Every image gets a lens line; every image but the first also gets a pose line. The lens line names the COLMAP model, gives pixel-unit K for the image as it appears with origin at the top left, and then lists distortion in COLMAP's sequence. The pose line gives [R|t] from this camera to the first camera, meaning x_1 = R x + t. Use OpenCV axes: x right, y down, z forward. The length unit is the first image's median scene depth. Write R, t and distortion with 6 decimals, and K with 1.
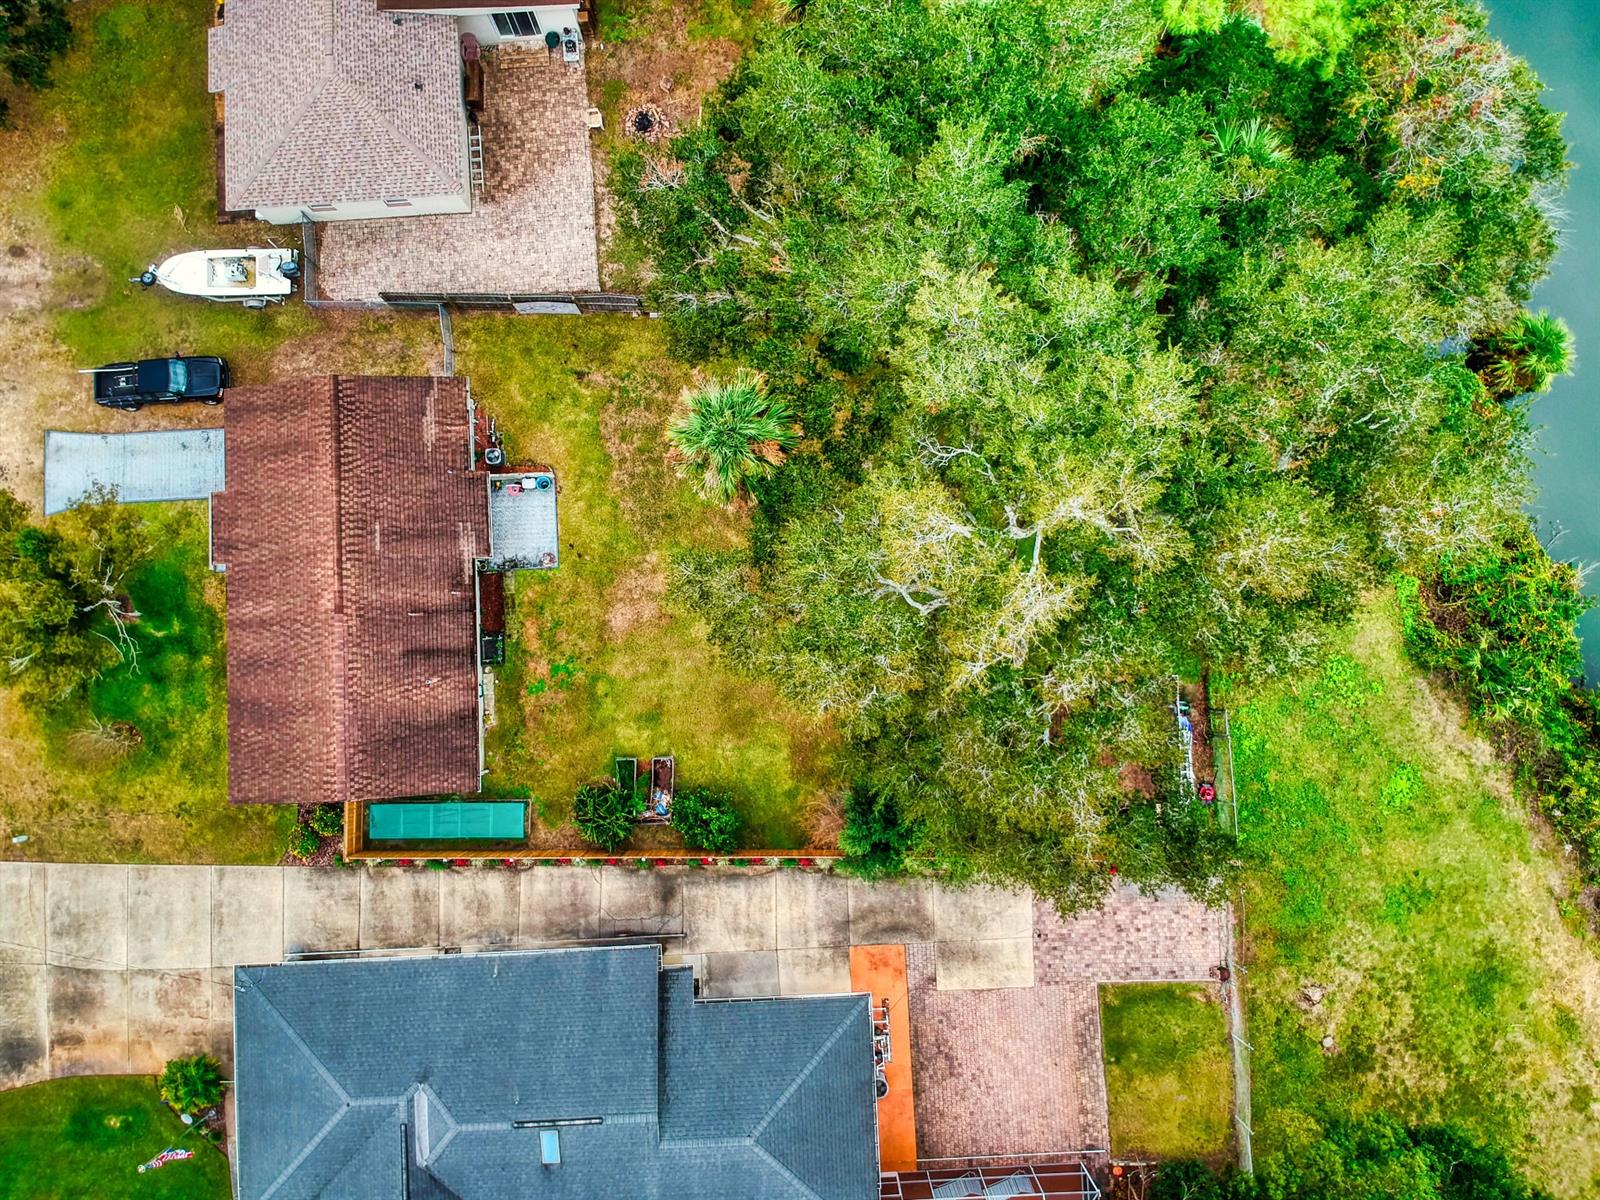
lens RADIAL K [[1178.3, 0, 801.3], [0, 1178.3, 598.5], [0, 0, 1]] dist [0.061809, -0.127711]
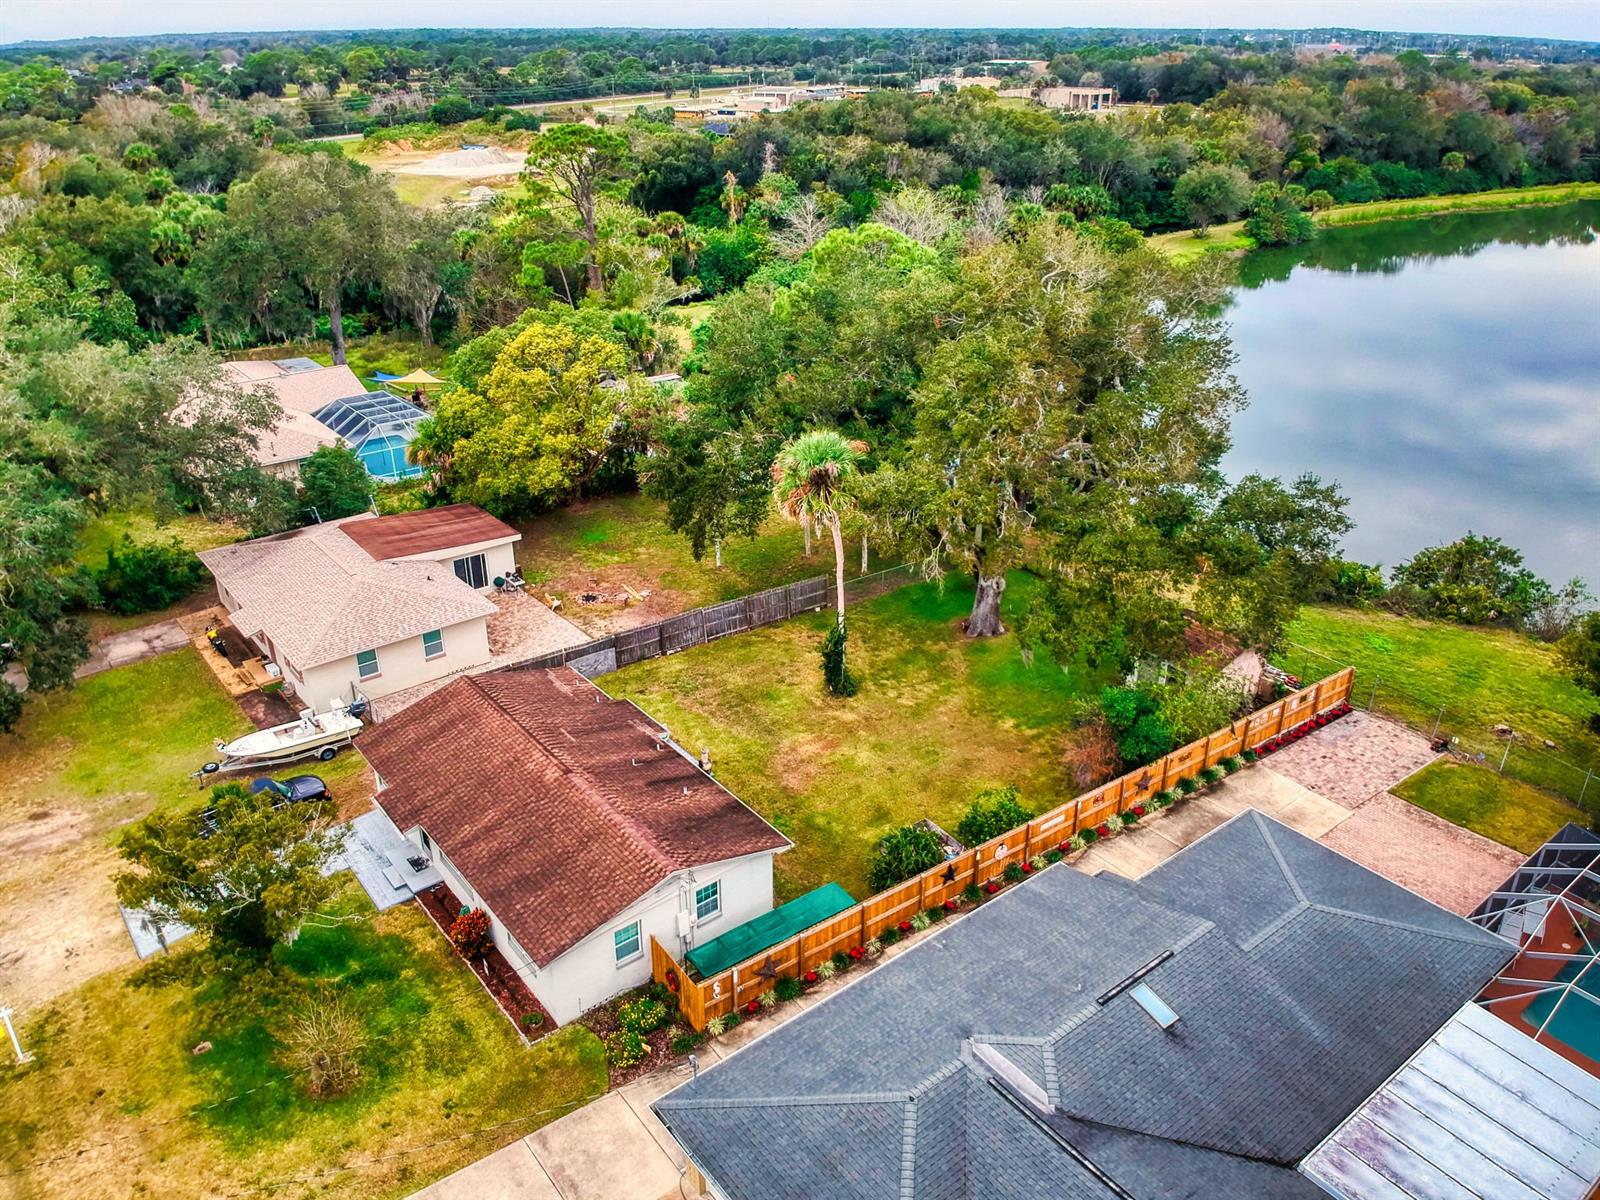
lens RADIAL K [[1178.3, 0, 801.3], [0, 1178.3, 598.5], [0, 0, 1]] dist [0.061809, -0.127711]
pose [[0.815792, -0.246874, 0.523007, -0.651386], [0.576324, 0.422557, -0.699497, 0.674752], [-0.048313, 0.872066, 0.486998, 0.375594]]
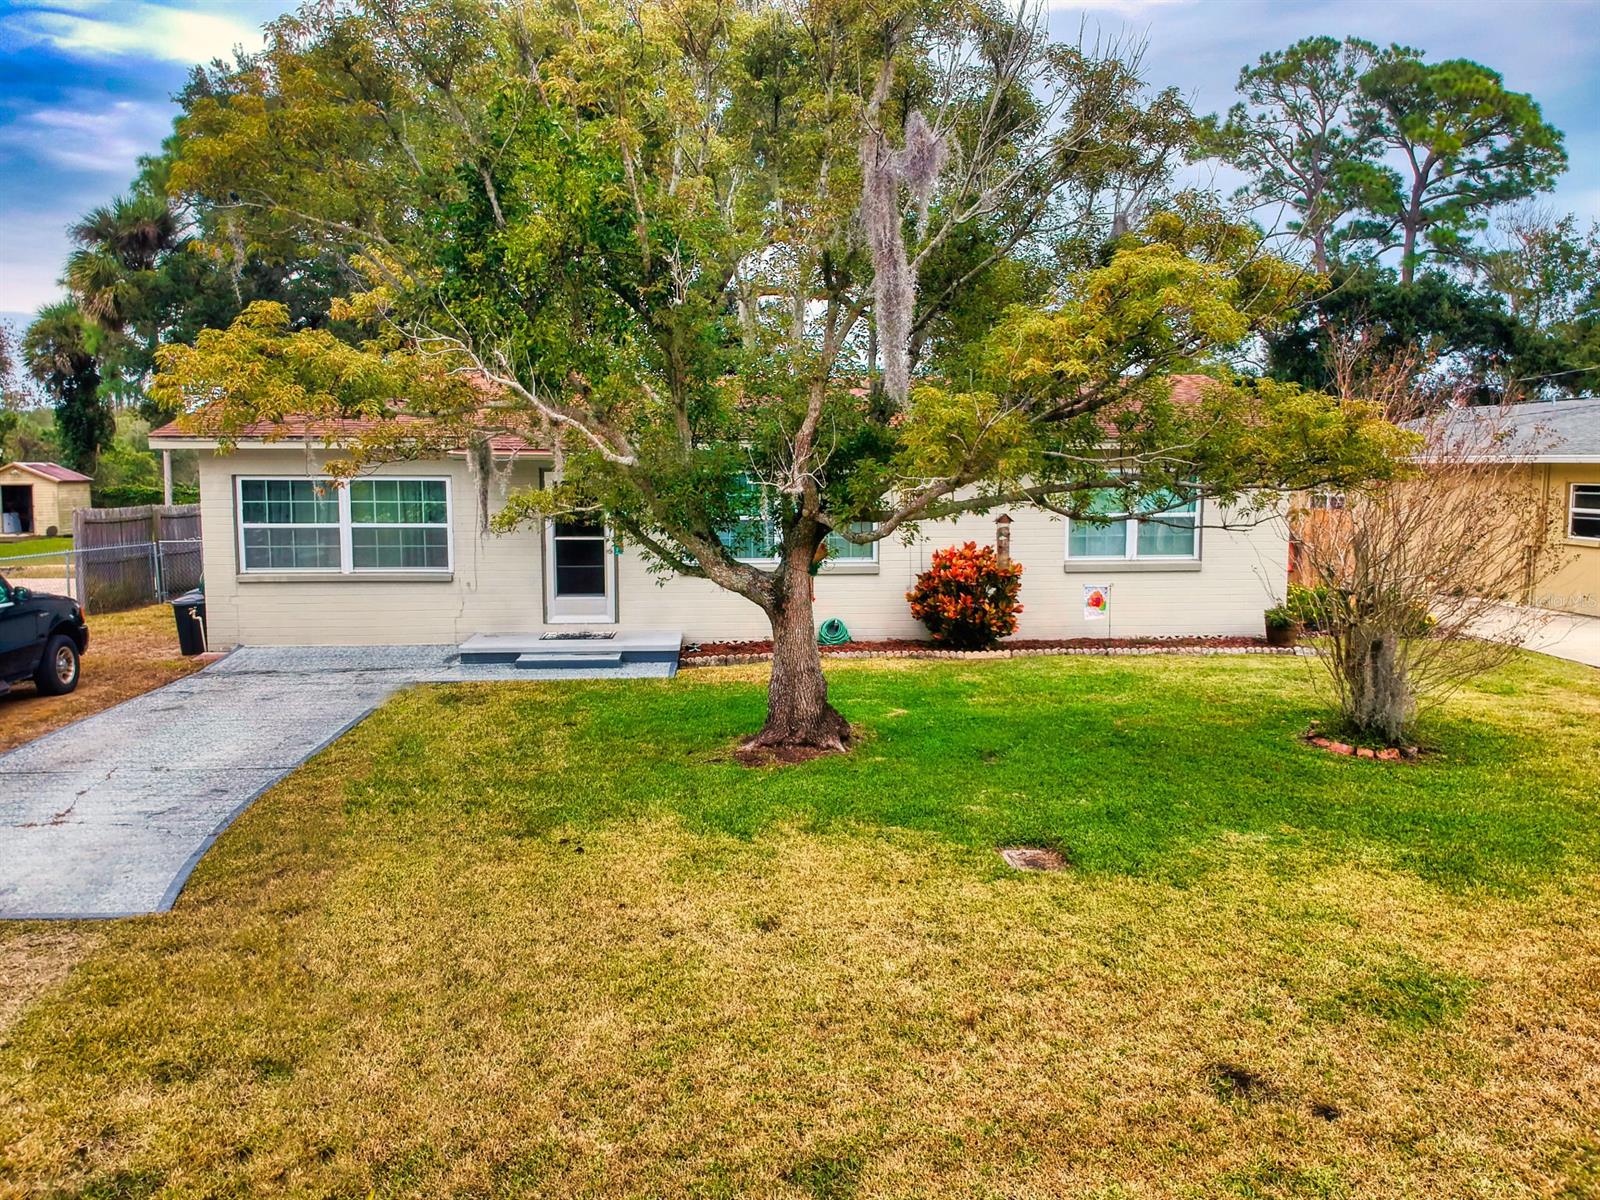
lens RADIAL K [[1185.1, 0, 800.0], [0, 1185.1, 600.0], [0, 0, 1]] dist [0.061012, -0.133620]
pose [[-0.022024, -0.100381, 0.994705, -0.801849], [0.996661, 0.076038, 0.029741, -0.000614], [-0.078621, 0.992039, 0.098371, 0.968504]]
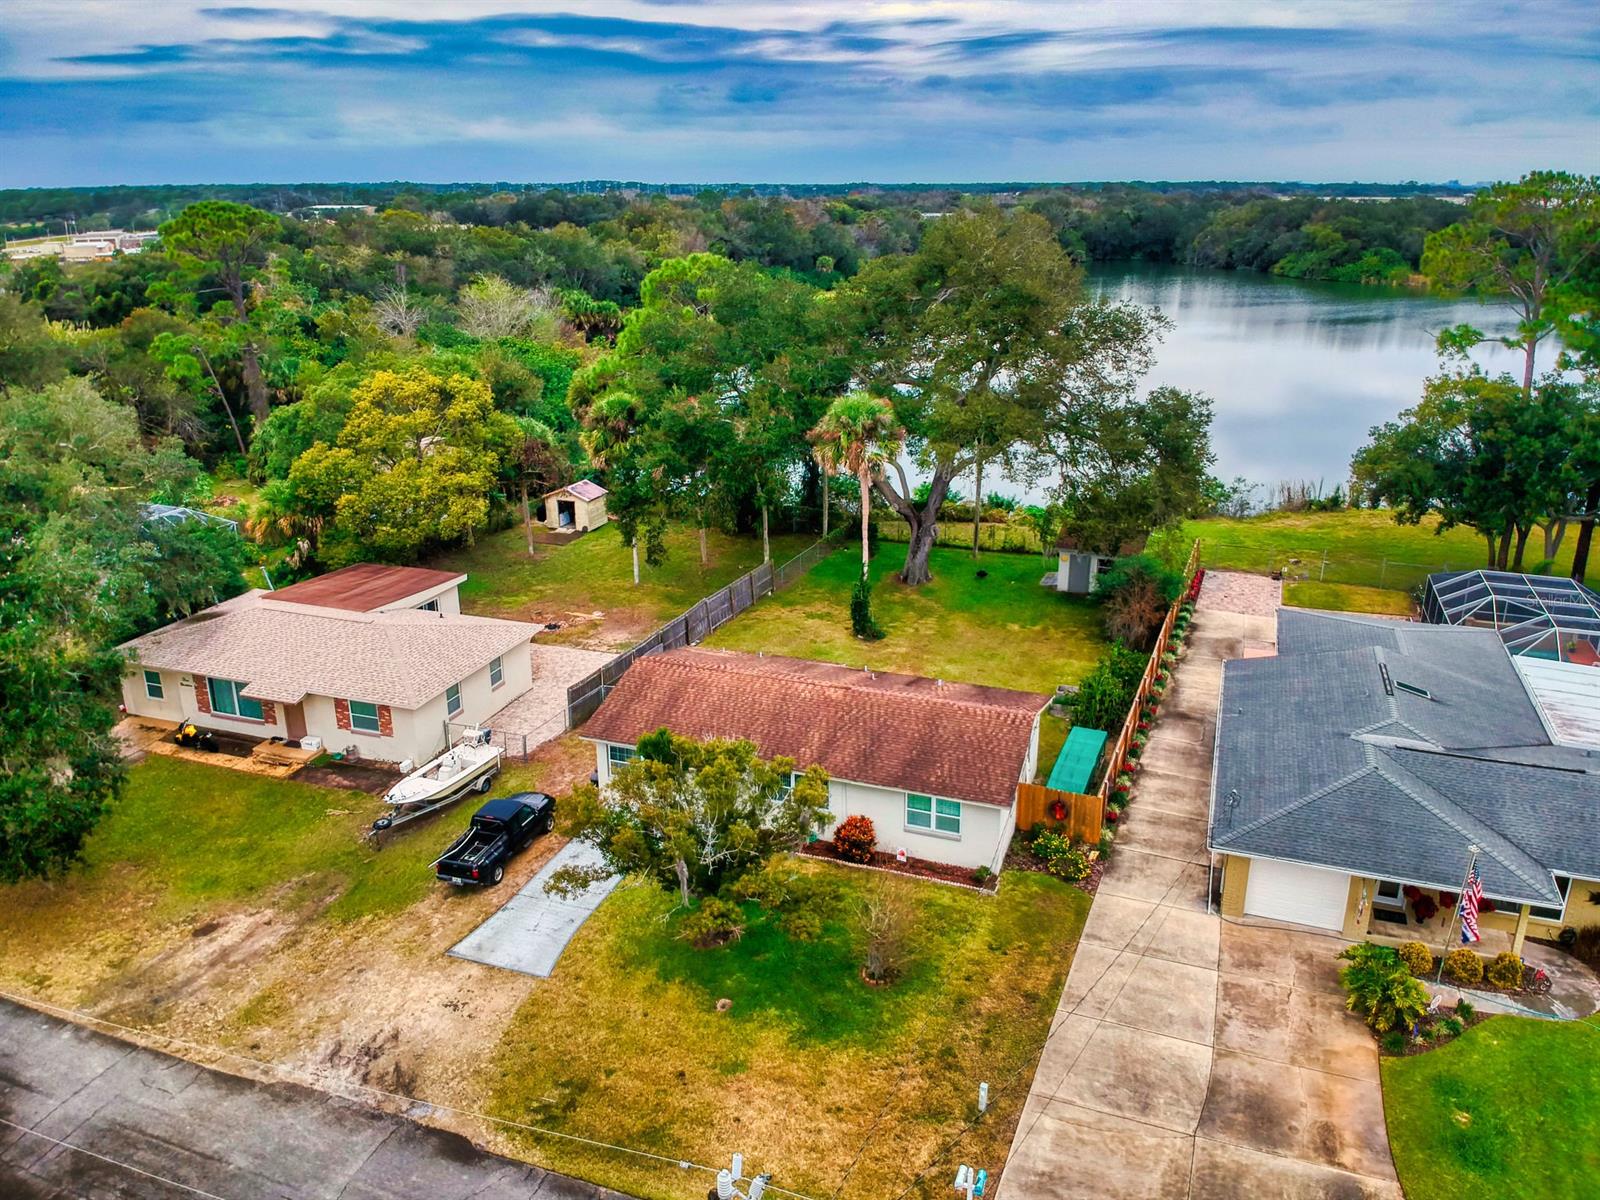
lens RADIAL K [[1174.9, 0, 805.2], [0, 1174.9, 598.1], [0, 0, 1]] dist [0.073402, -0.140701]
pose [[0.384885, -0.299776, 0.872925, -1.165918], [0.920091, 0.199191, -0.337276, 0.276031], [-0.072771, 0.932983, 0.352487, 0.538032]]
